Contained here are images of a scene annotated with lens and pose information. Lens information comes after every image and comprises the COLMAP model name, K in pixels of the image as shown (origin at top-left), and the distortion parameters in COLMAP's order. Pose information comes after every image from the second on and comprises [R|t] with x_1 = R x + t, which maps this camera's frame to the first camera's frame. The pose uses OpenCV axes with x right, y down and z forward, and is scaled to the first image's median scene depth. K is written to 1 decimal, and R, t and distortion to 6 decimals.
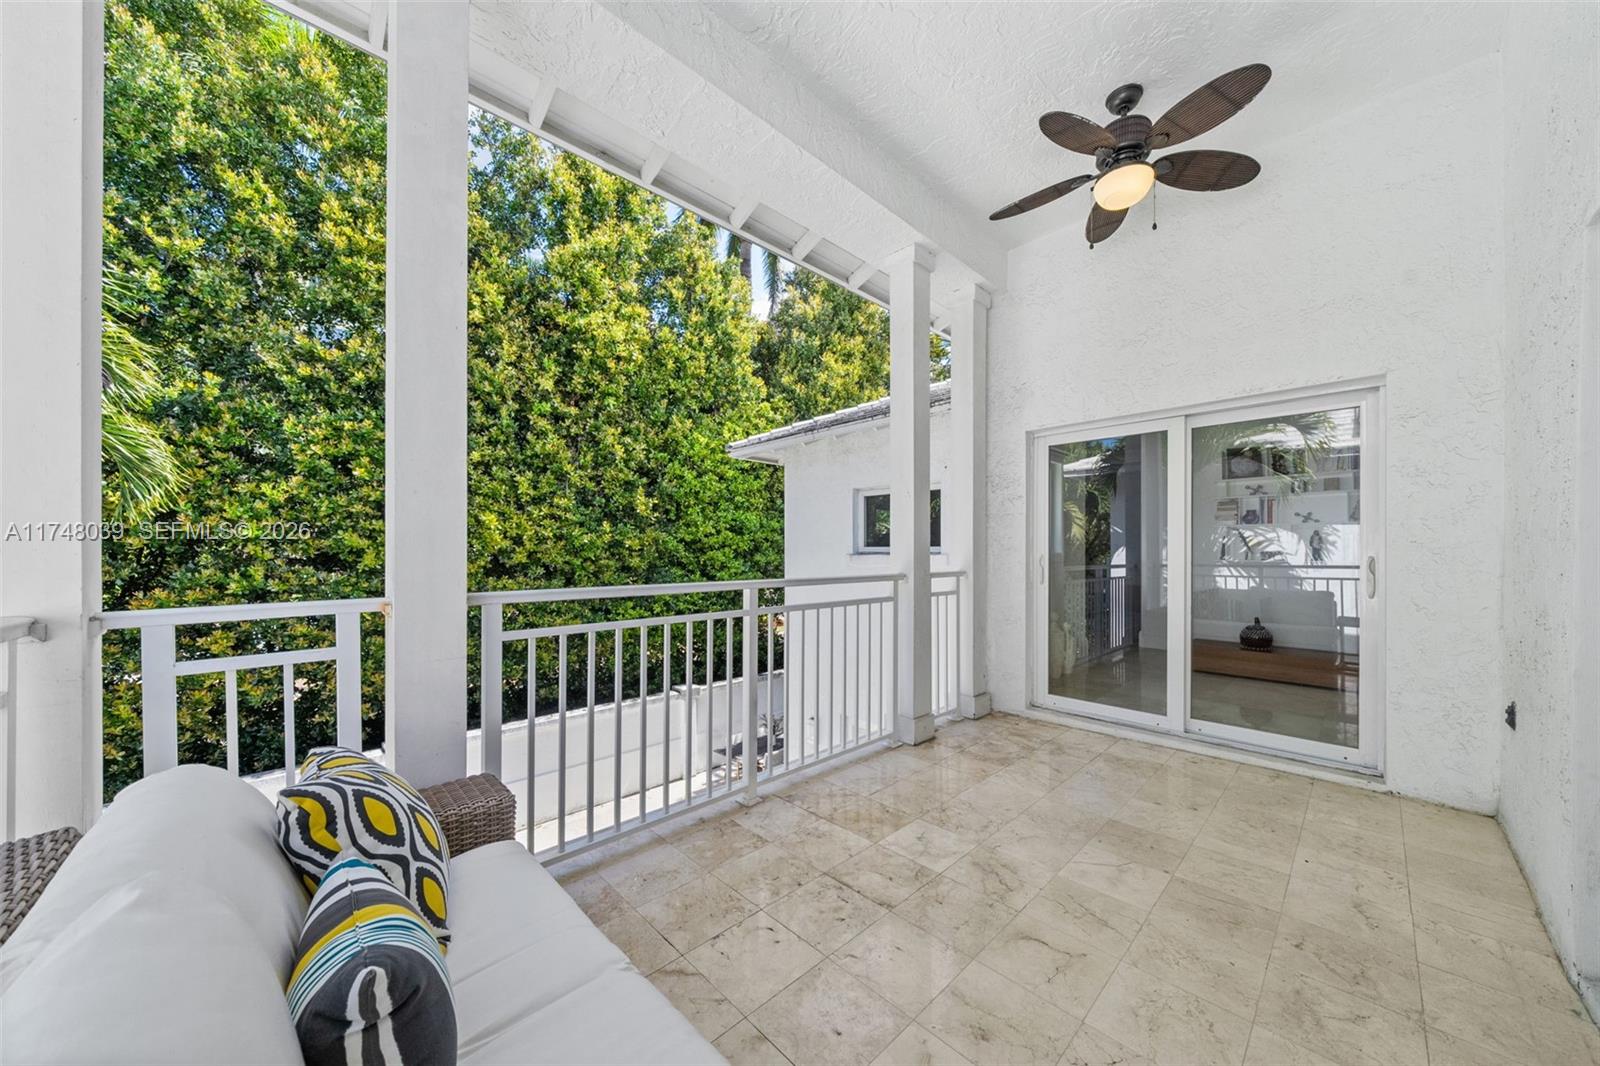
lens RADIAL K [[548.1, 0, 801.4], [0, 548.1, 552.1], [0, 0, 1]] dist [-0.005399, -0.000134]
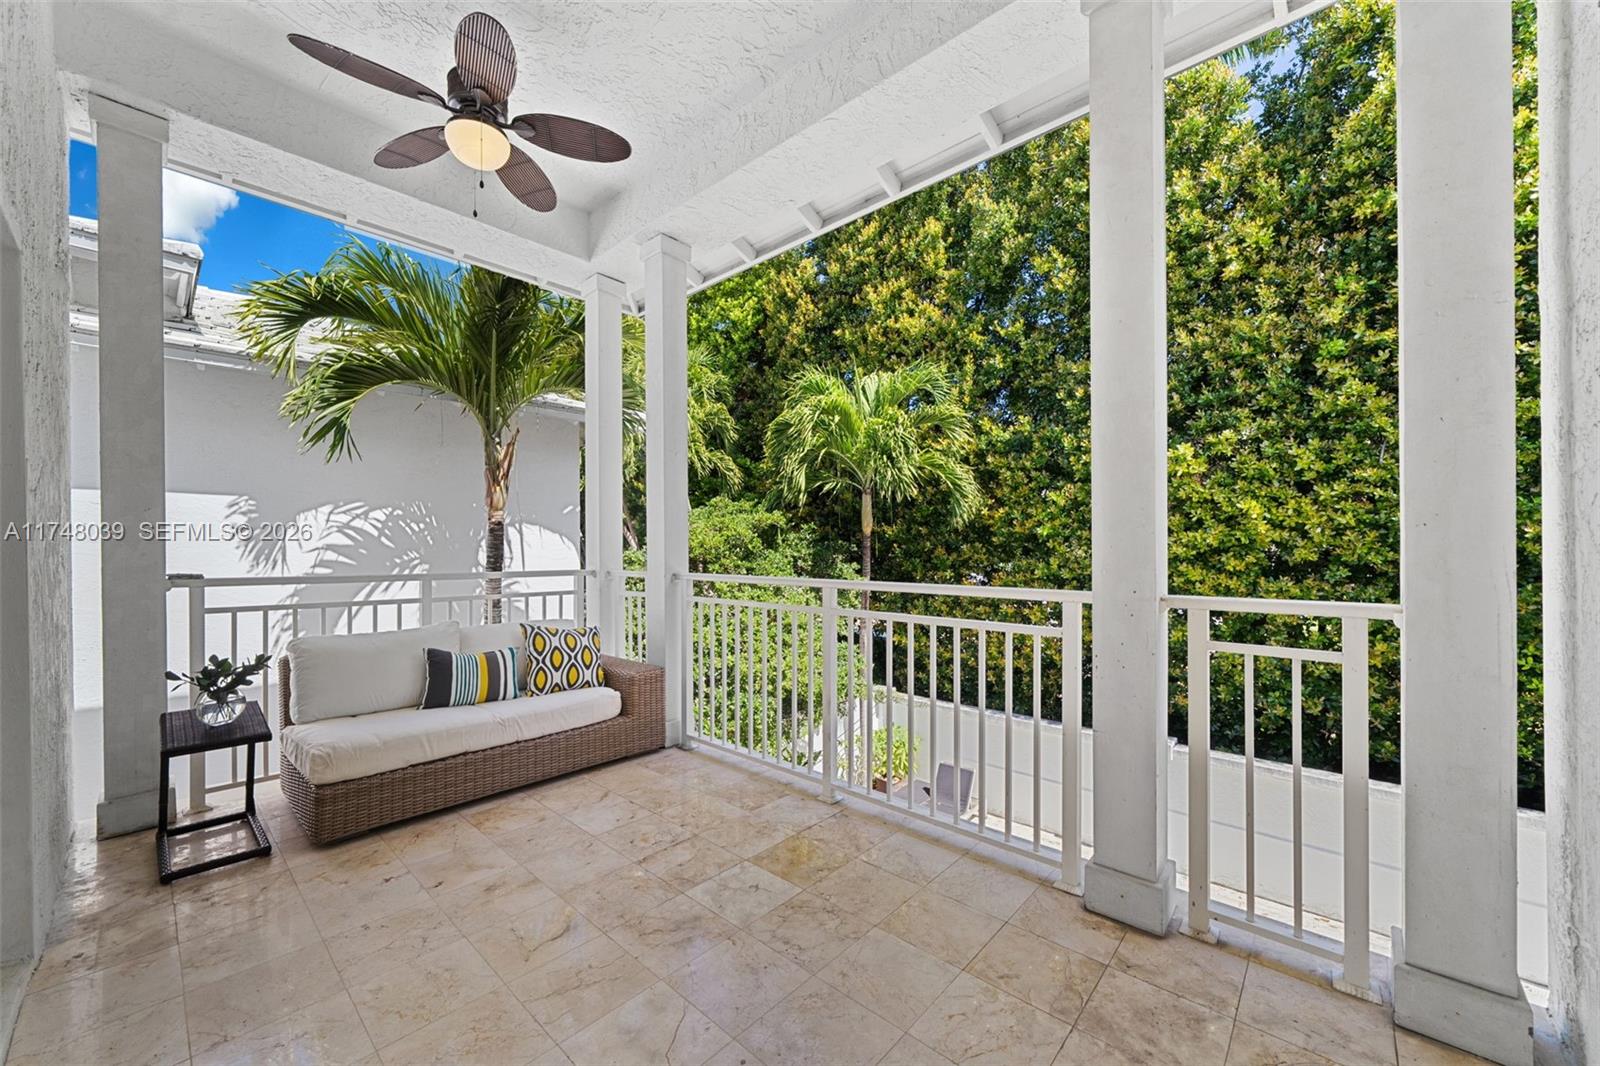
lens RADIAL K [[607.3, 0, 799.3], [0, 607.3, 545.0], [0, 0, 1]] dist [-0.001038, -0.000160]
pose [[0.069719, -0.000425, -0.997567, 0.281452], [0.001217, 0.999999, -0.000341, -0.003250], [0.997566, -0.001191, 0.069720, 0.240662]]
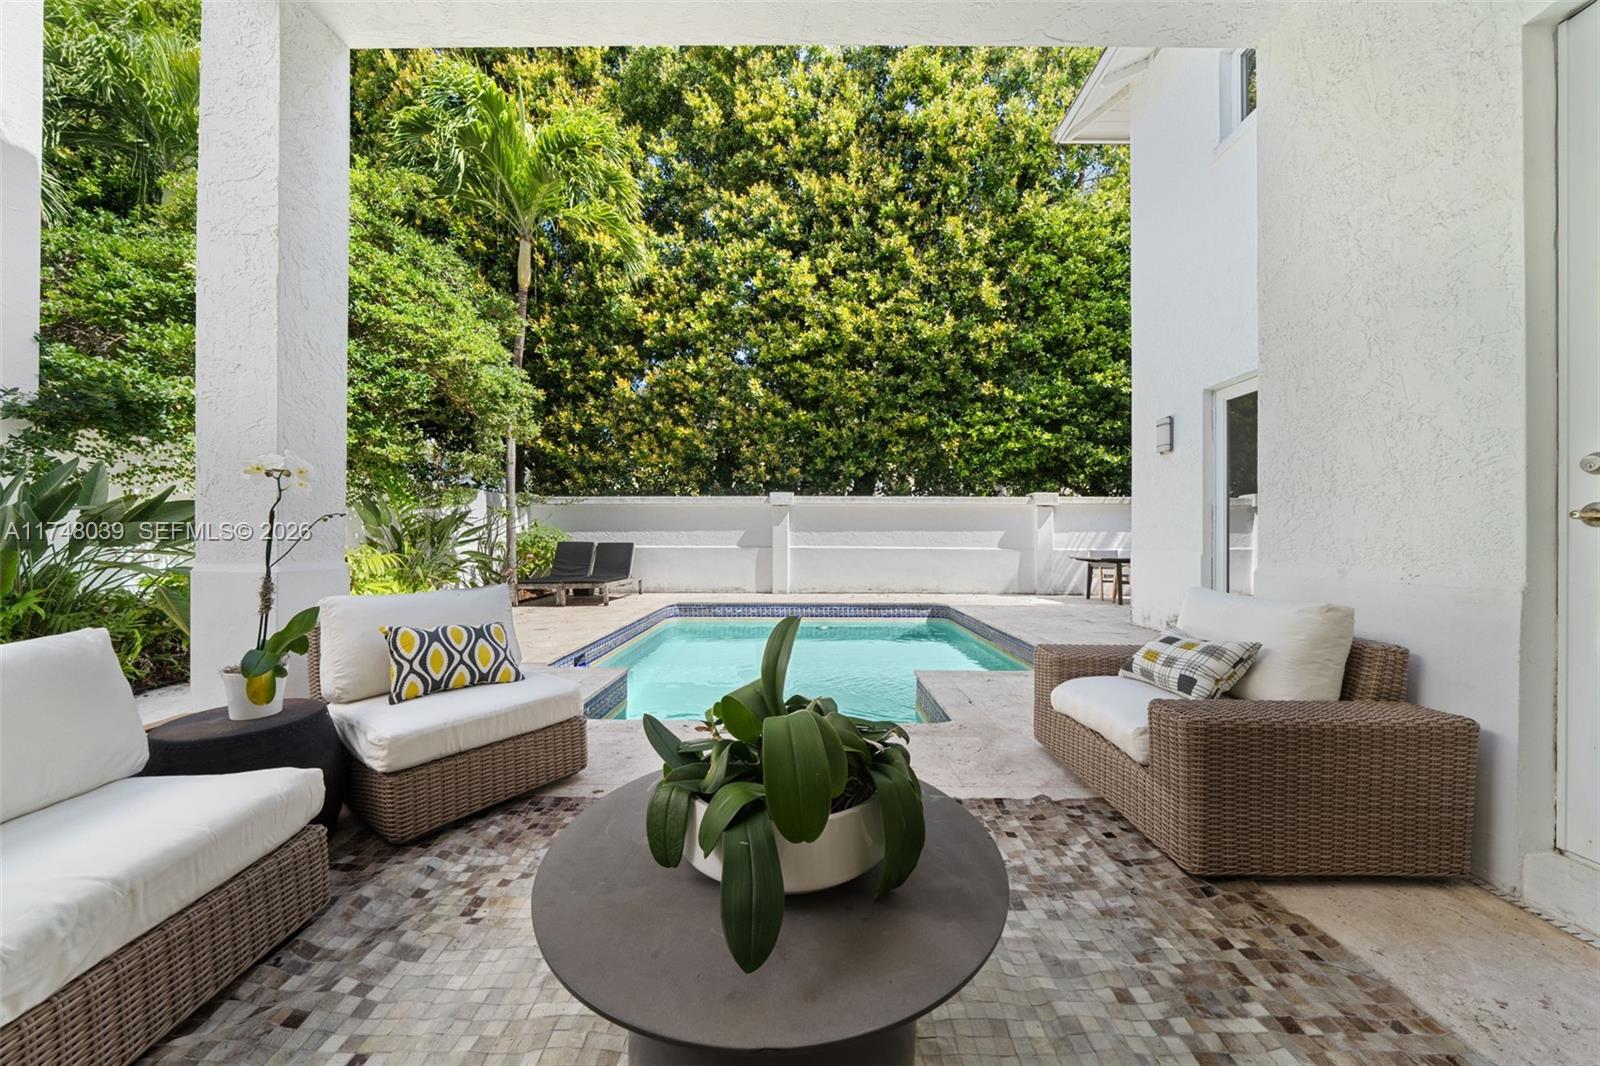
lens RADIAL K [[548.1, 0, 801.2], [0, 548.1, 537.4], [0, 0, 1]] dist [-0.005399, -0.000134]
pose [[0.717073, 0.002294, -0.696994, 0.162893], [-0.004540, 0.999989, -0.001379, 0.393027], [0.696983, 0.004153, 0.717075, 0.106197]]
